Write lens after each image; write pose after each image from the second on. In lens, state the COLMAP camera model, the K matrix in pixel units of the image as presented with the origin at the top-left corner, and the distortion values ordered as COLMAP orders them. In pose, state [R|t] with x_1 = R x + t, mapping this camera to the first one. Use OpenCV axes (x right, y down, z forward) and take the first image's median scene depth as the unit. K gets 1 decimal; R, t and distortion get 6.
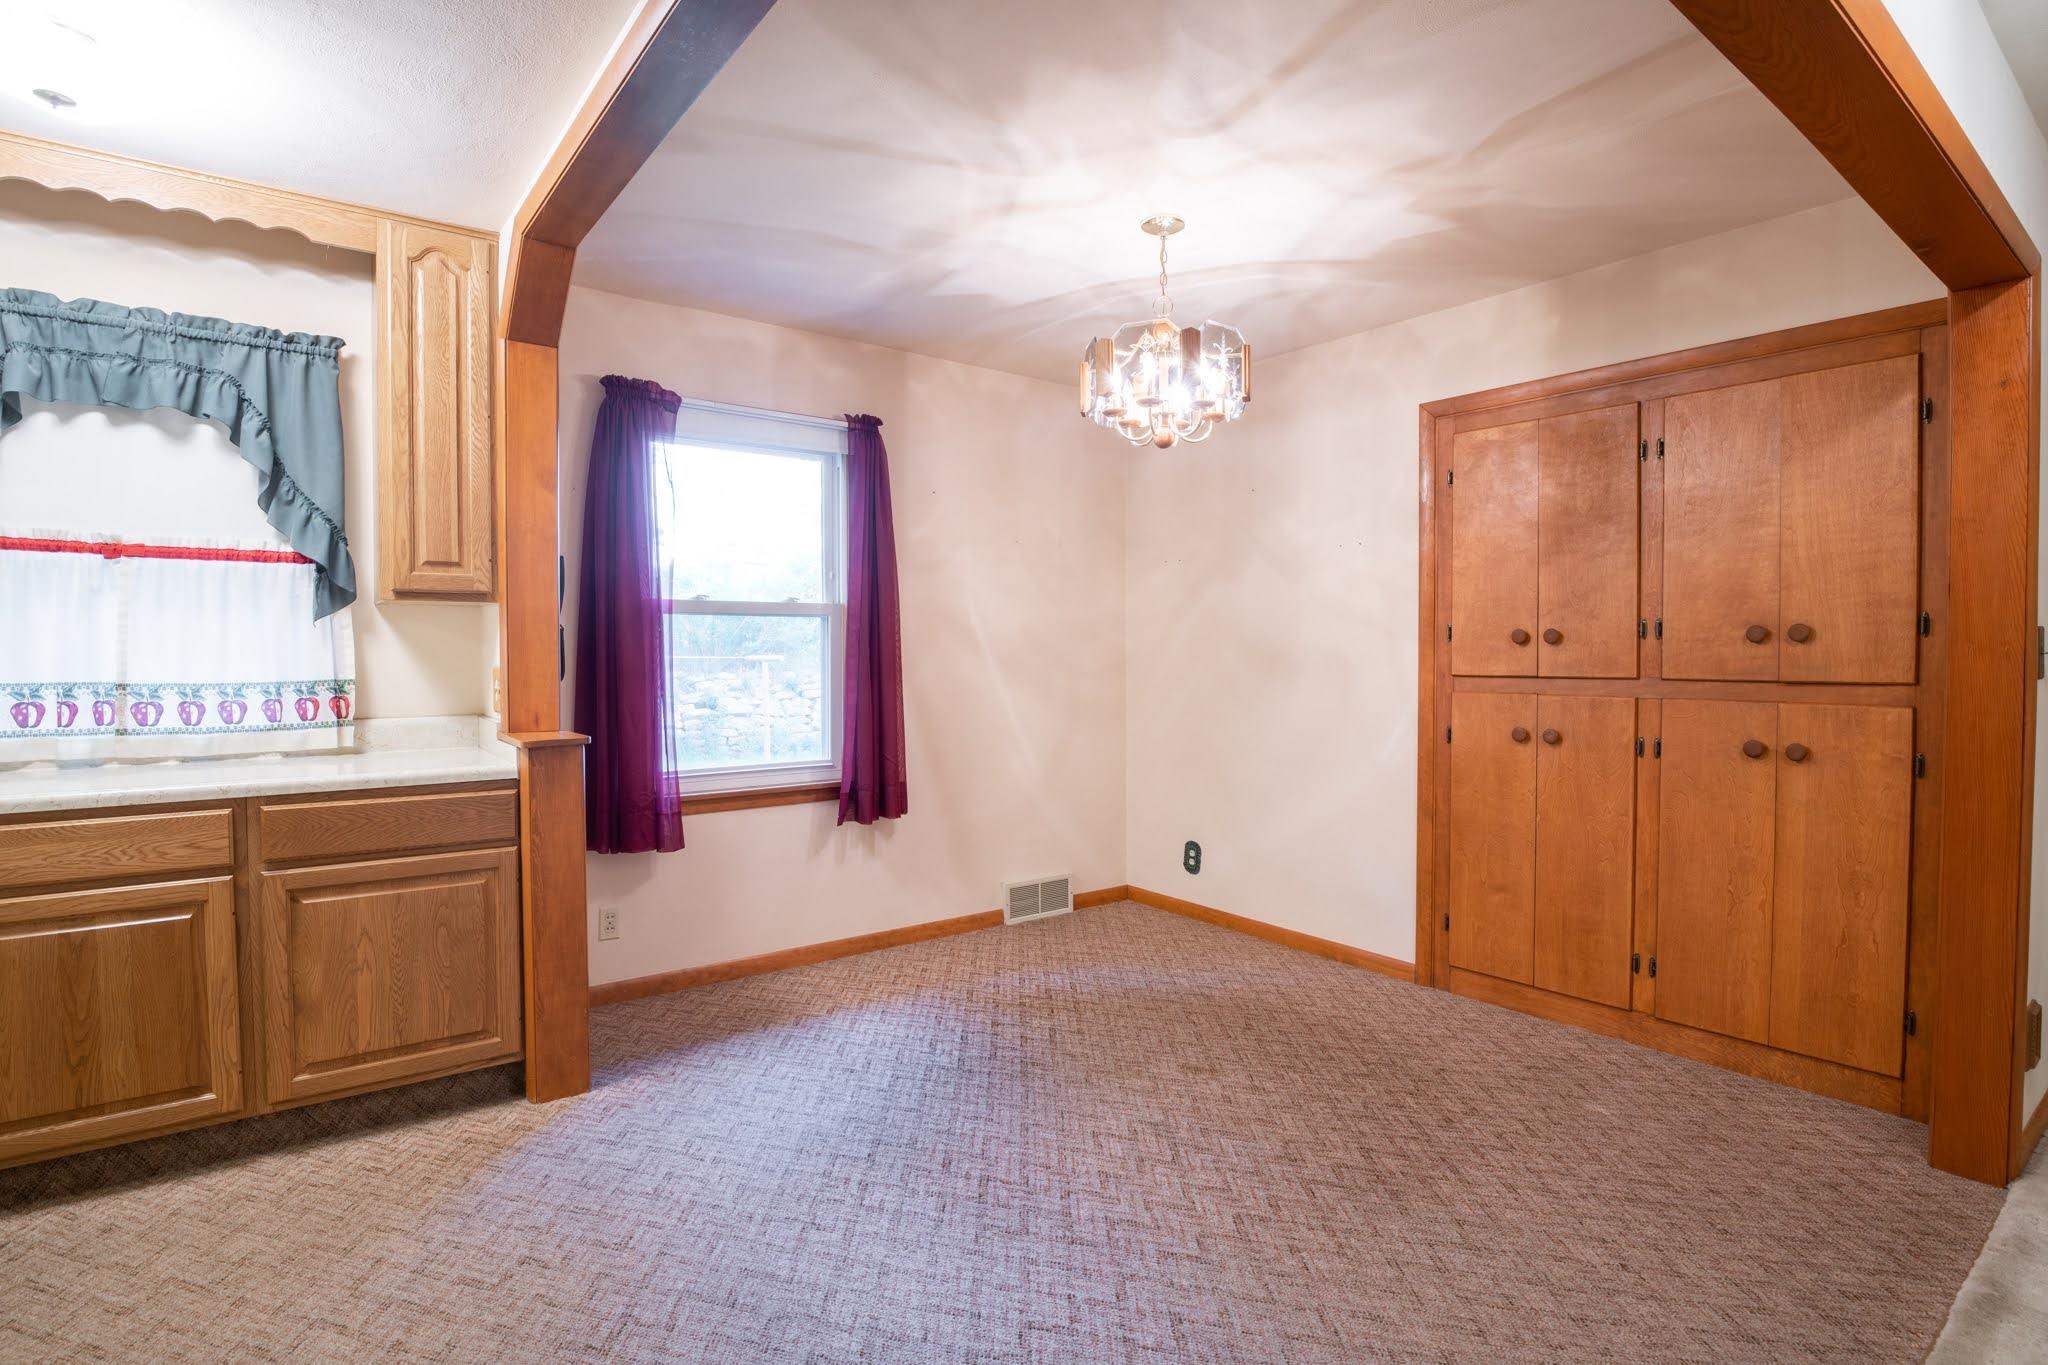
lens RADIAL K [[1008.6, 0, 1009.8], [0, 1008.6, 678.2], [0, 0, 1]] dist [-0.024148, -0.004165]
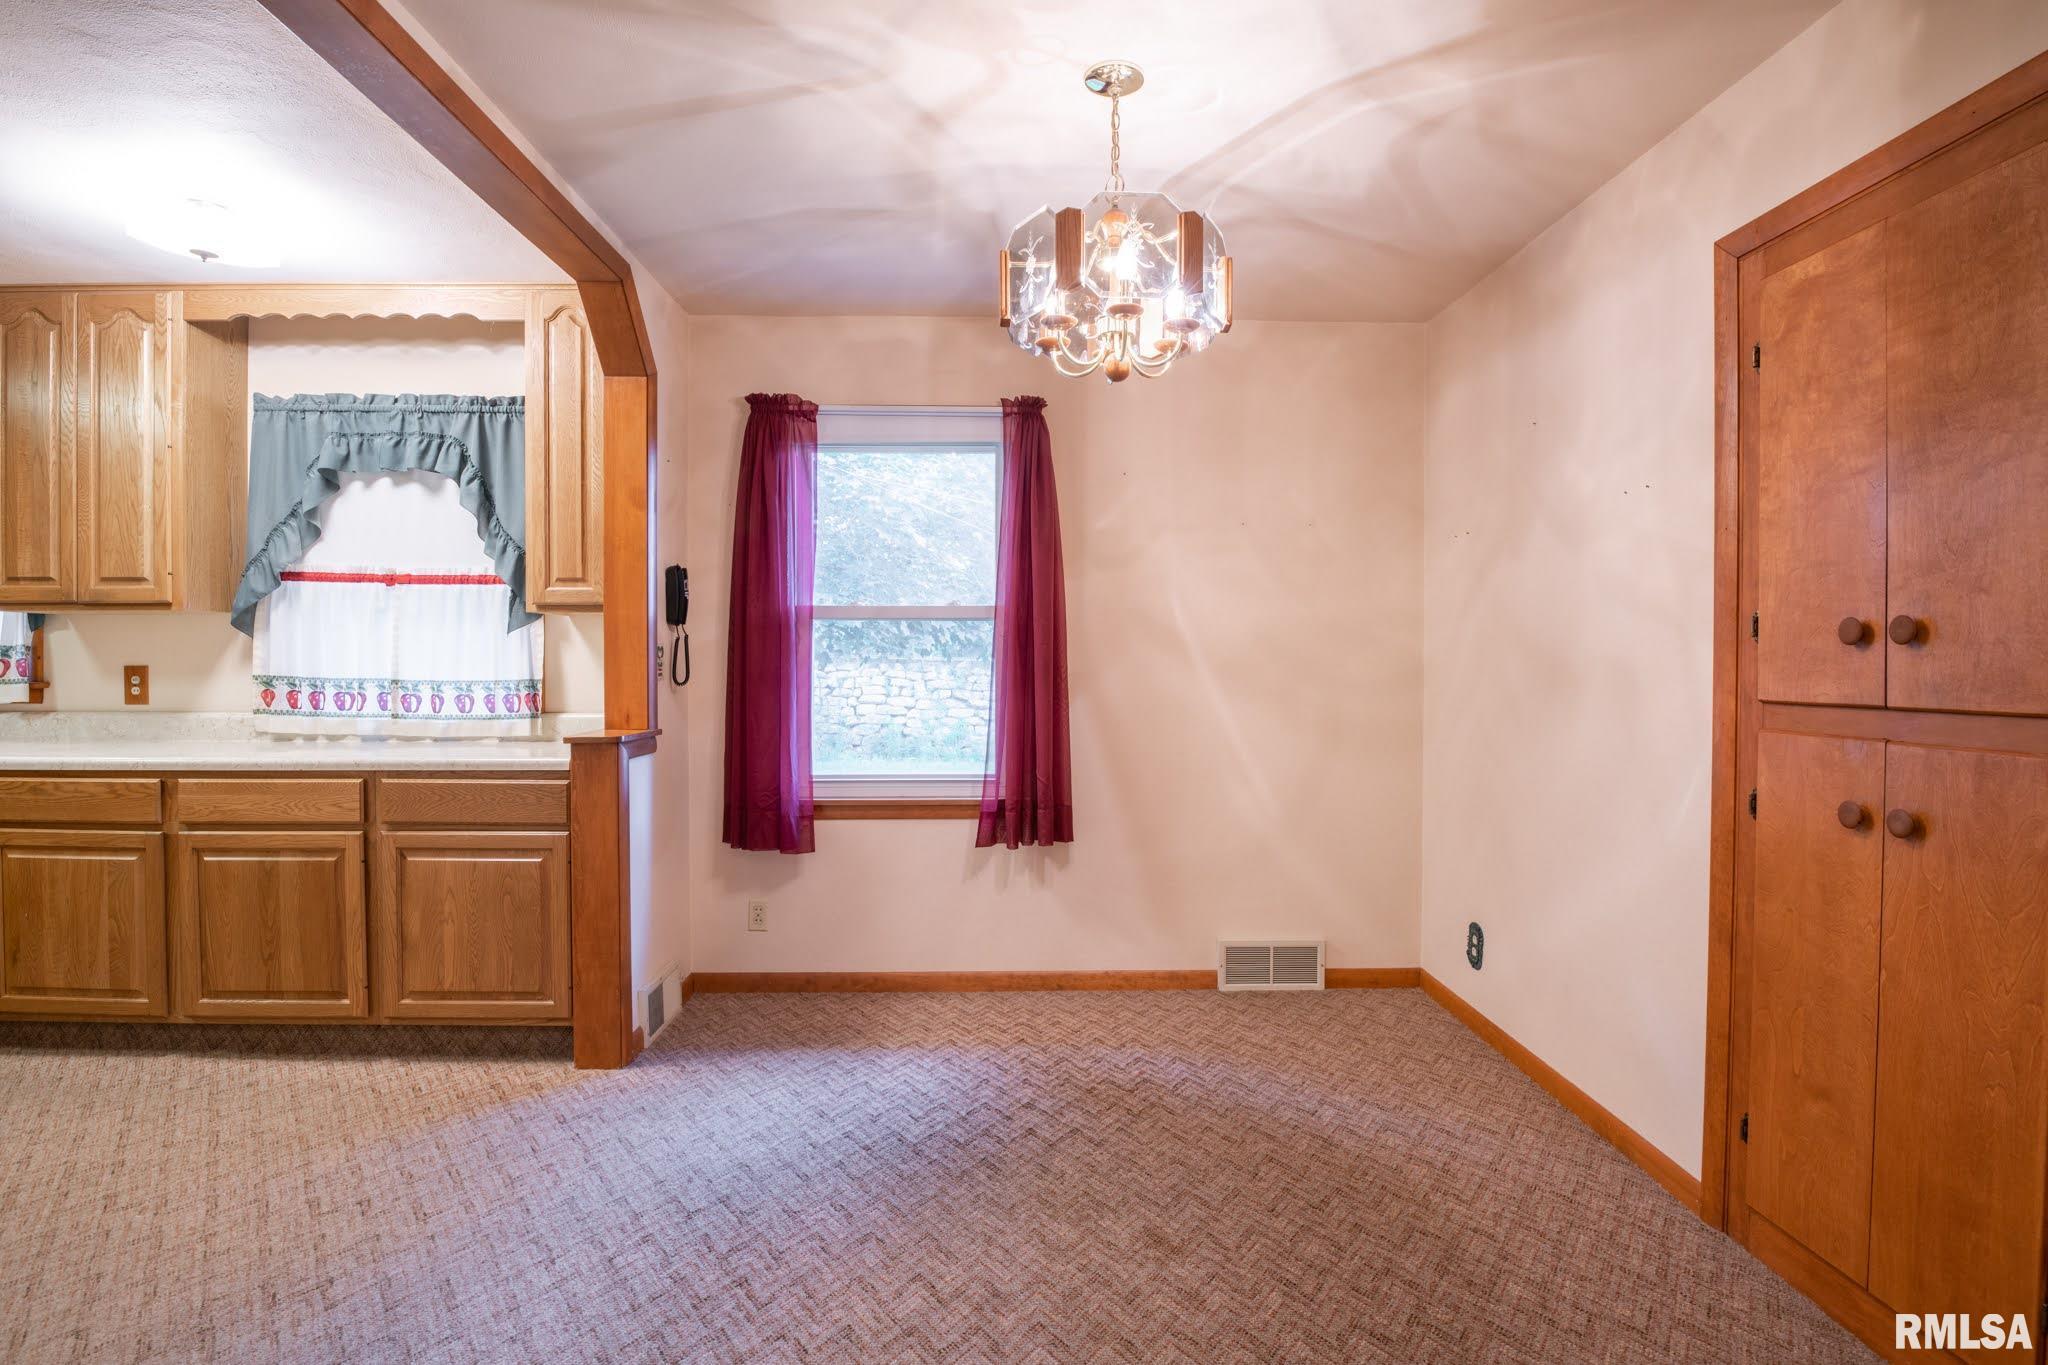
lens RADIAL K [[1008.6, 0, 1027.0], [0, 1008.6, 677.5], [0, 0, 1]] dist [-0.024148, -0.004165]
pose [[0.814609, 0.013457, -0.579855, 0.483294], [-0.018442, 0.999826, -0.002705, -0.007775], [0.579718, 0.012897, 0.814715, 0.334529]]
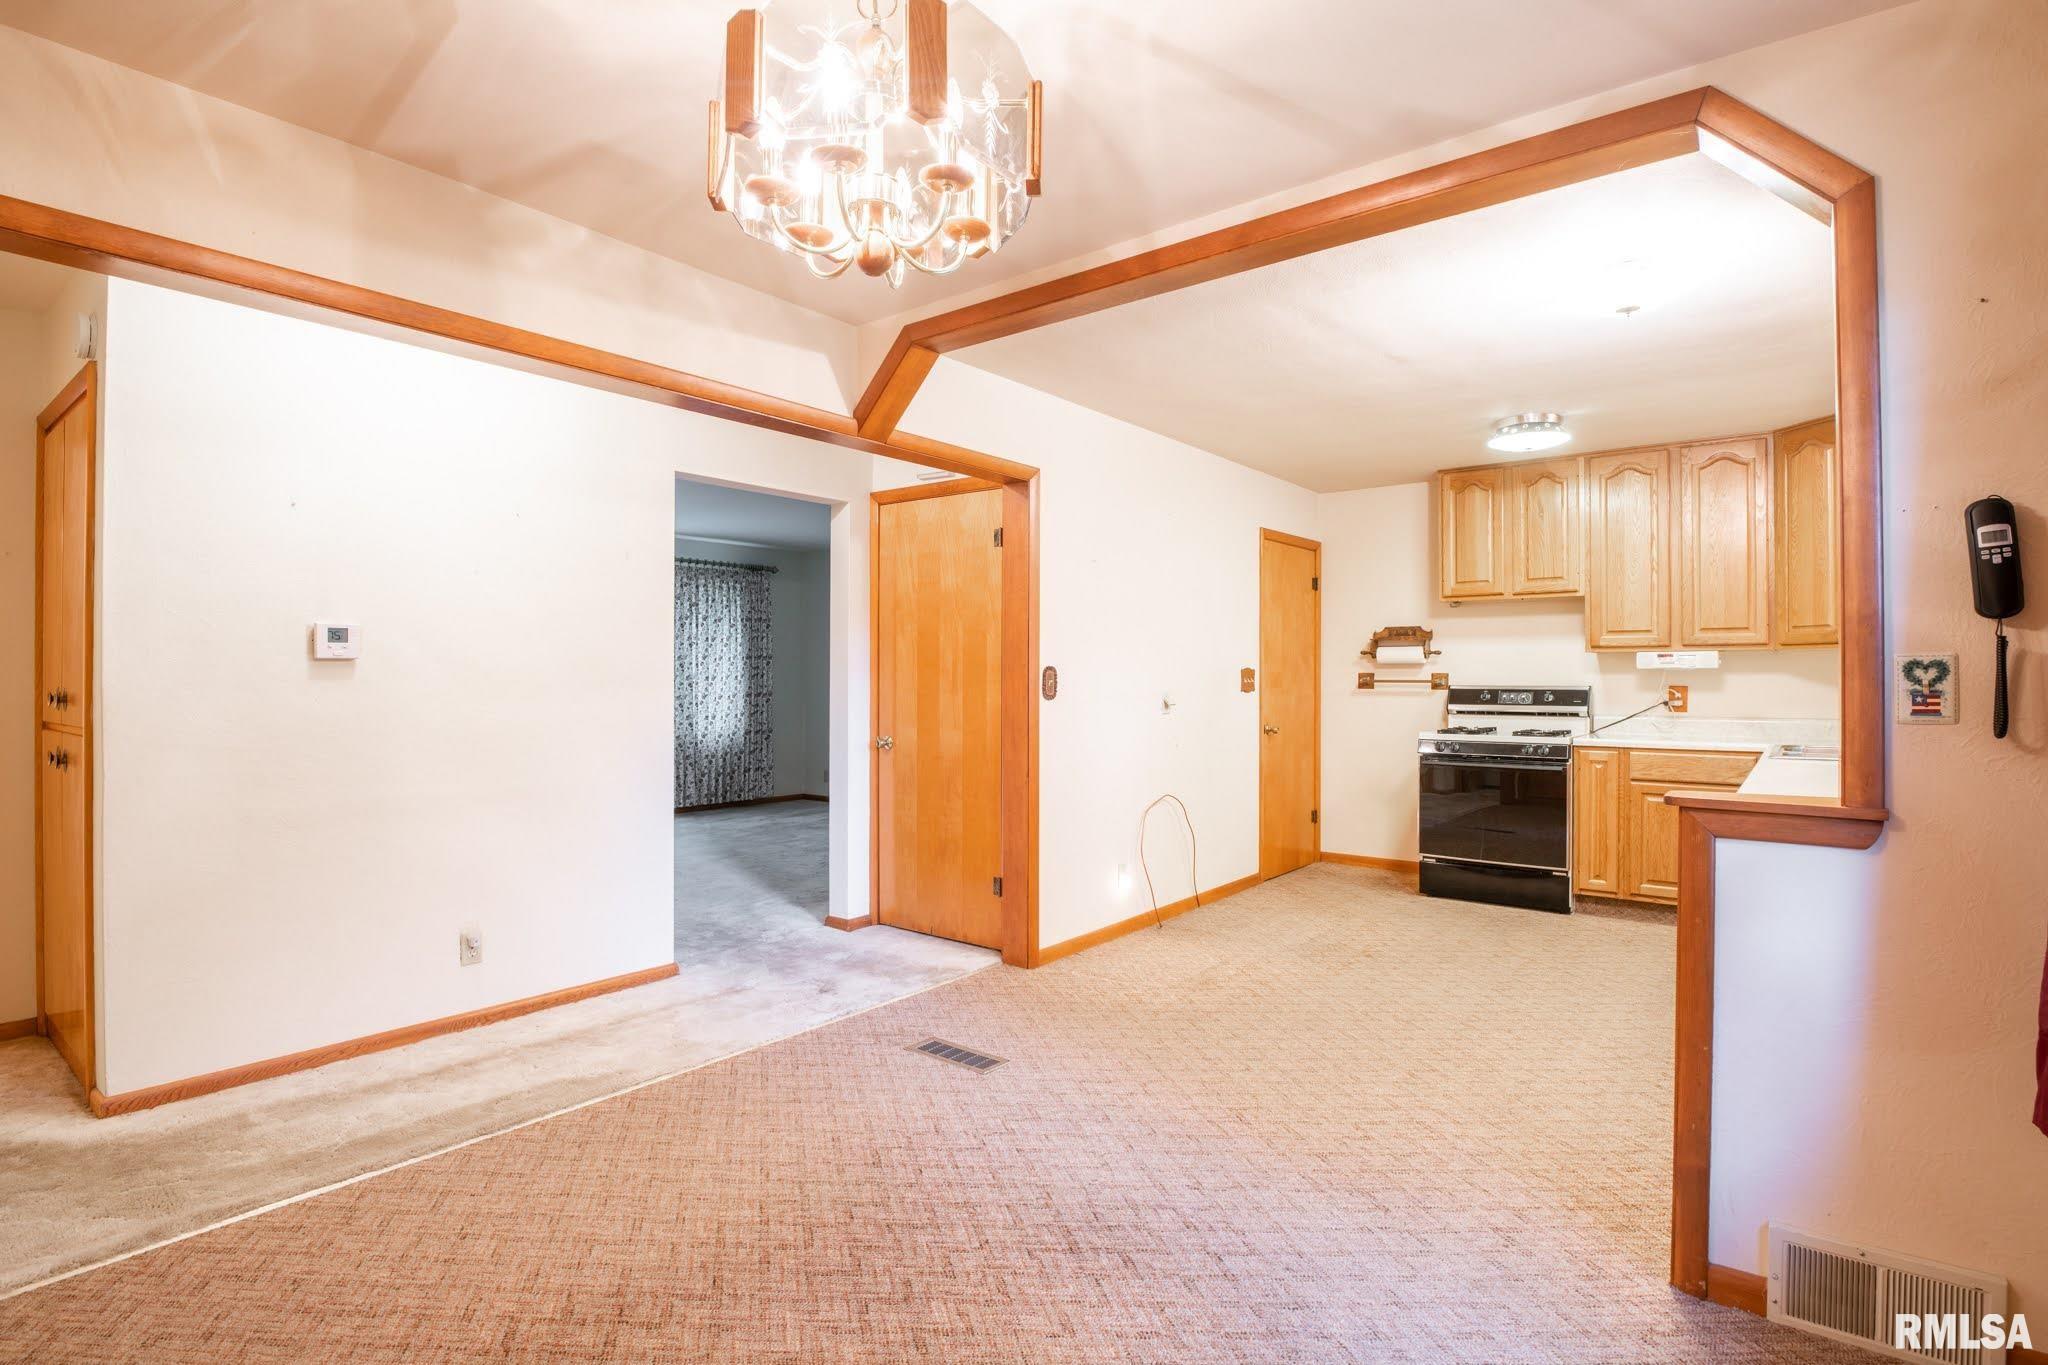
lens RADIAL K [[1008.6, 0, 1023.1], [0, 1008.6, 674.1], [0, 0, 1]] dist [-0.024148, -0.004165]
pose [[-0.965778, -0.000716, -0.259368, 0.192943], [-0.006908, 0.999712, 0.022962, -0.037052], [0.259277, 0.023968, -0.965506, 1.381337]]
